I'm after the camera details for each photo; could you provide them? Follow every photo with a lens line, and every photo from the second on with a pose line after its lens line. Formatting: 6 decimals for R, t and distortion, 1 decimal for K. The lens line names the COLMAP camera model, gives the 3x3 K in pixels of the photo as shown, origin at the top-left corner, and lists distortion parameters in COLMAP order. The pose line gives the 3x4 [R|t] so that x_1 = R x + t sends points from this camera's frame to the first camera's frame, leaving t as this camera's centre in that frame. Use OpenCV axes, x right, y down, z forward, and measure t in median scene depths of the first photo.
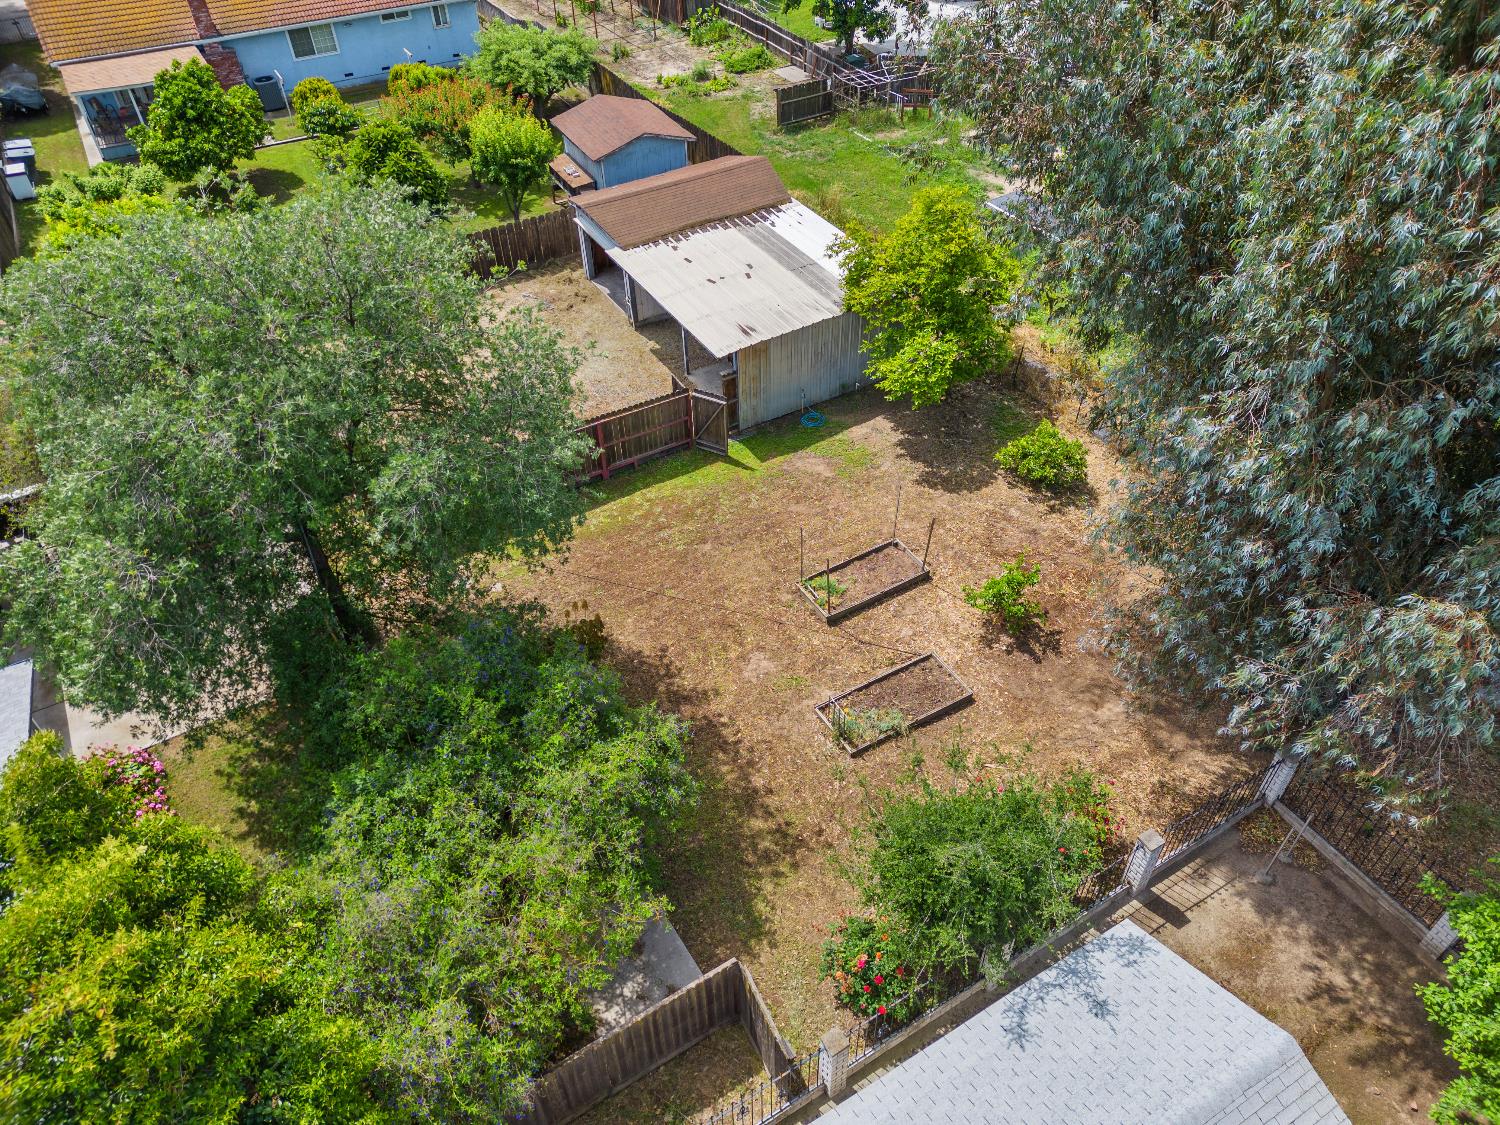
lens RADIAL K [[1066.9, 0, 750.0], [0, 1066.9, 562.5], [0, 0, 1]] dist [0.084232, 0.001874]
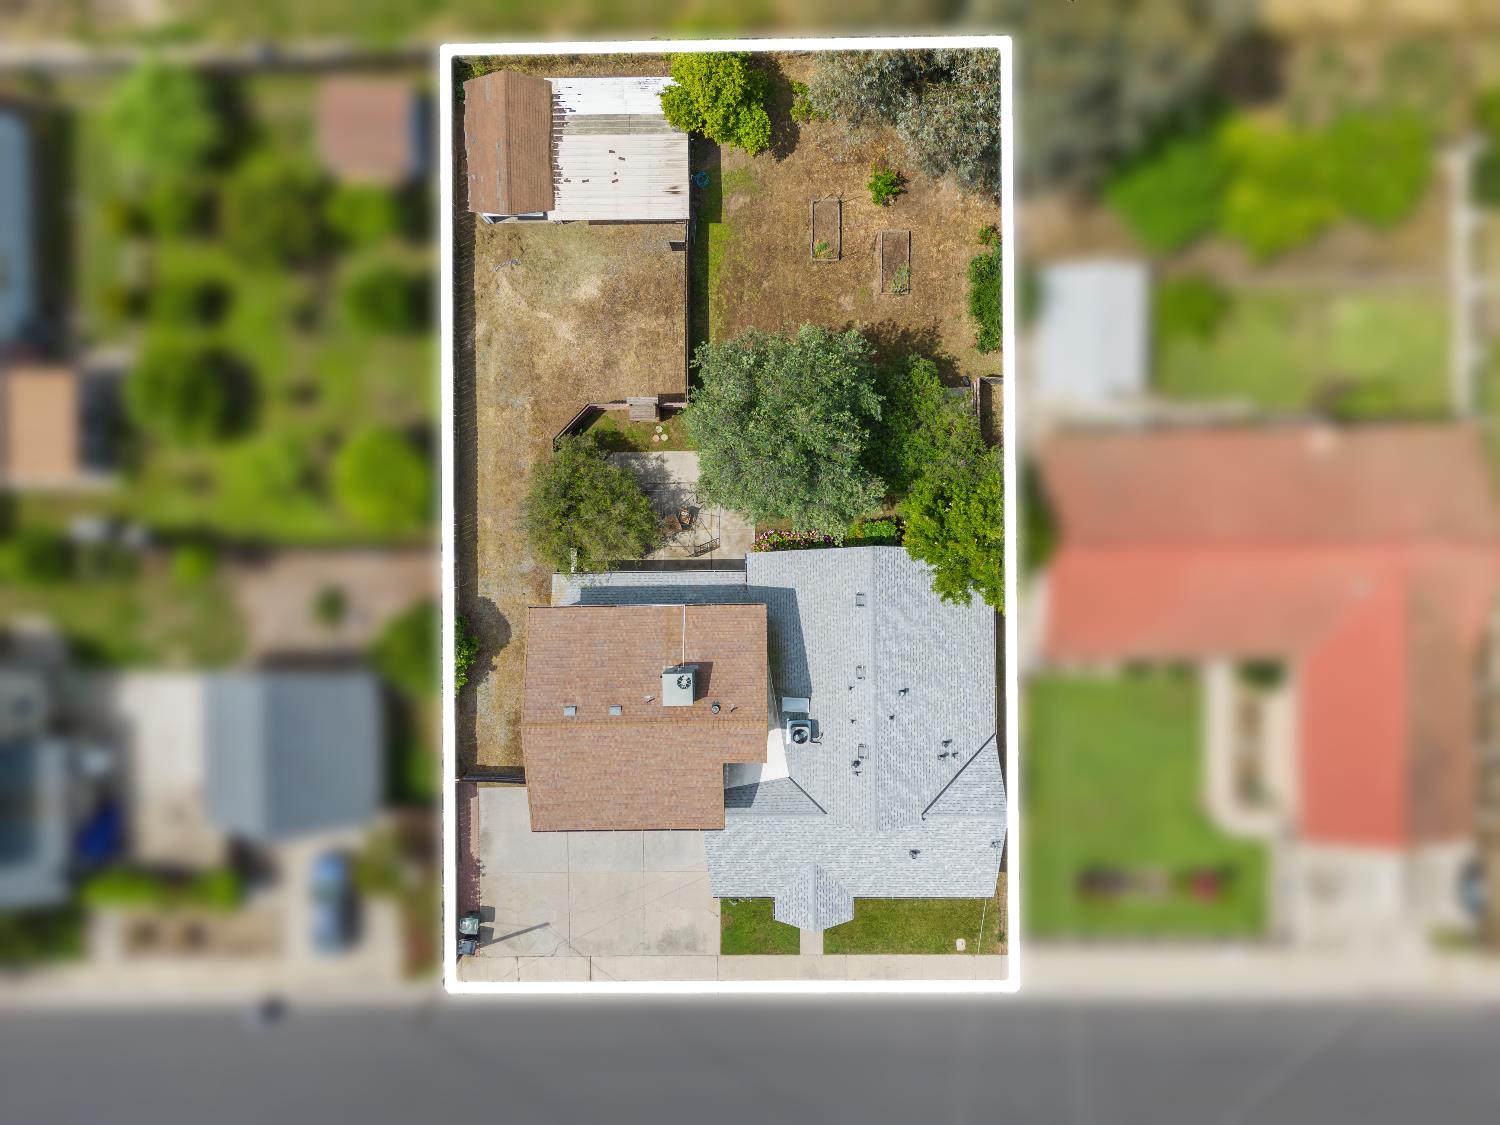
lens RADIAL K [[1066.9, 0, 750.0], [0, 1066.9, 562.5], [0, 0, 1]] dist [0.084232, 0.001874]
pose [[0.502468, -0.864547, -0.009225, -0.439531], [0.598619, 0.340174, 0.725215, -1.184007], [-0.623844, -0.369919, 0.688461, -0.520472]]
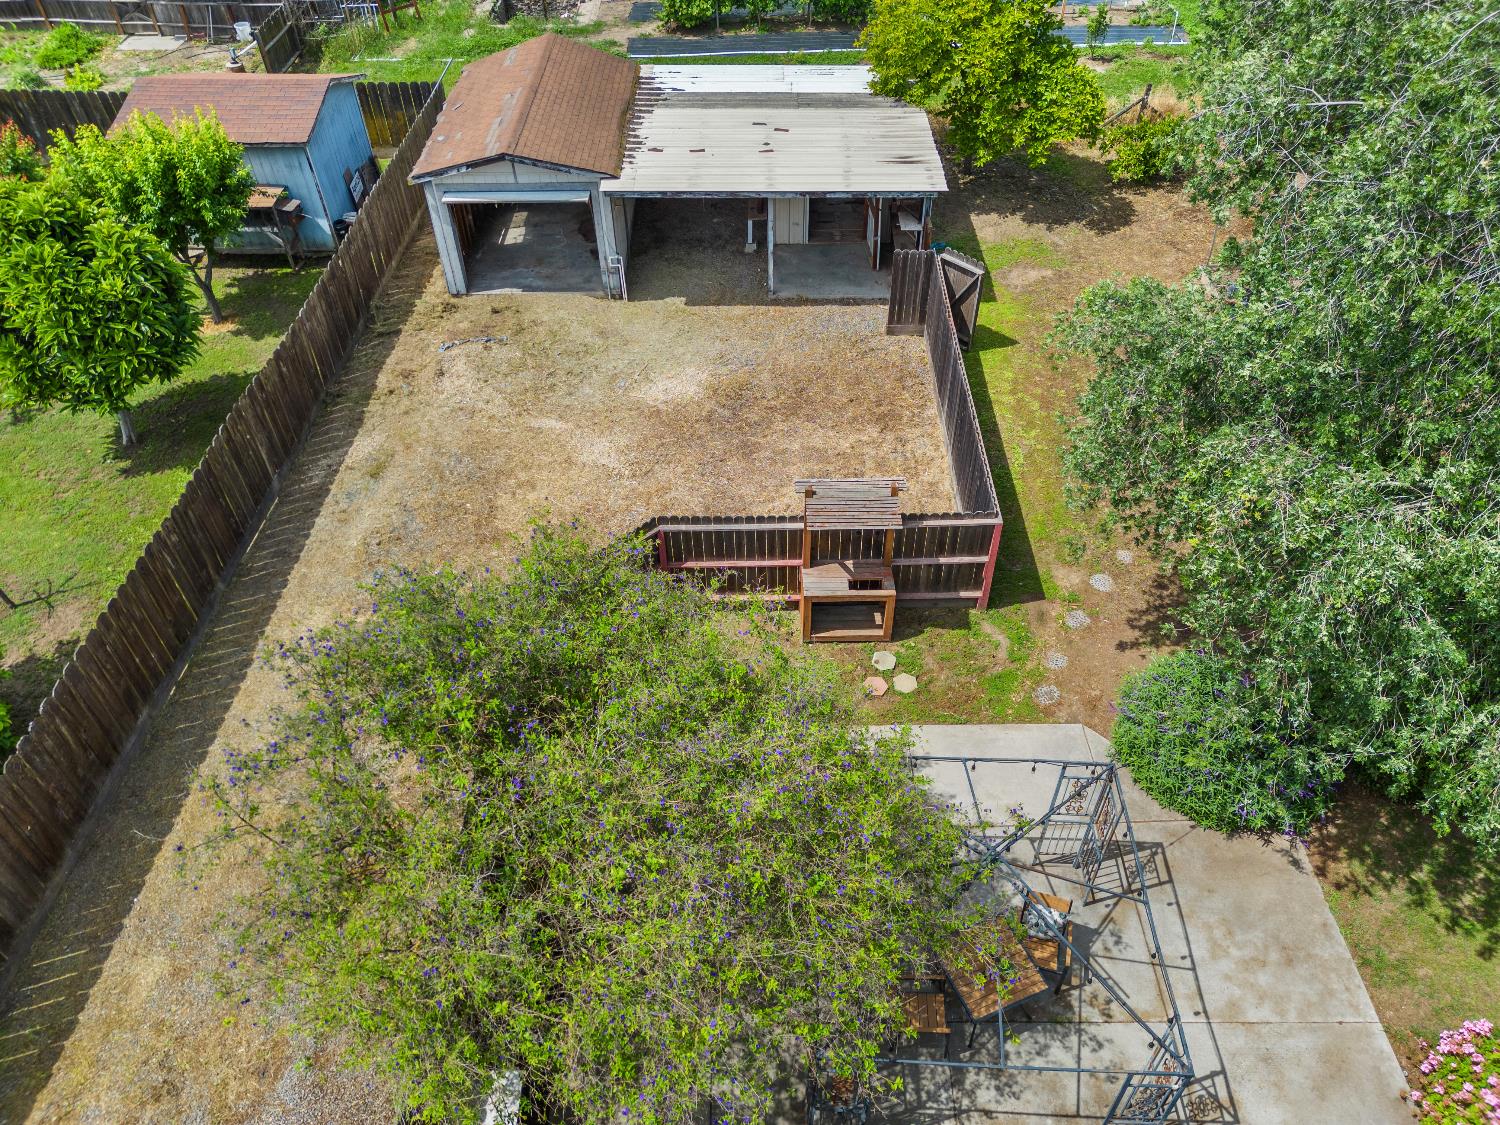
lens RADIAL K [[1066.9, 0, 750.0], [0, 1066.9, 562.5], [0, 0, 1]] dist [0.084232, 0.001874]
pose [[0.515685, -0.590354, 0.620927, -0.669086], [0.589675, 0.770323, 0.242664, -0.238023], [-0.621572, 0.241007, 0.745361, 0.550336]]
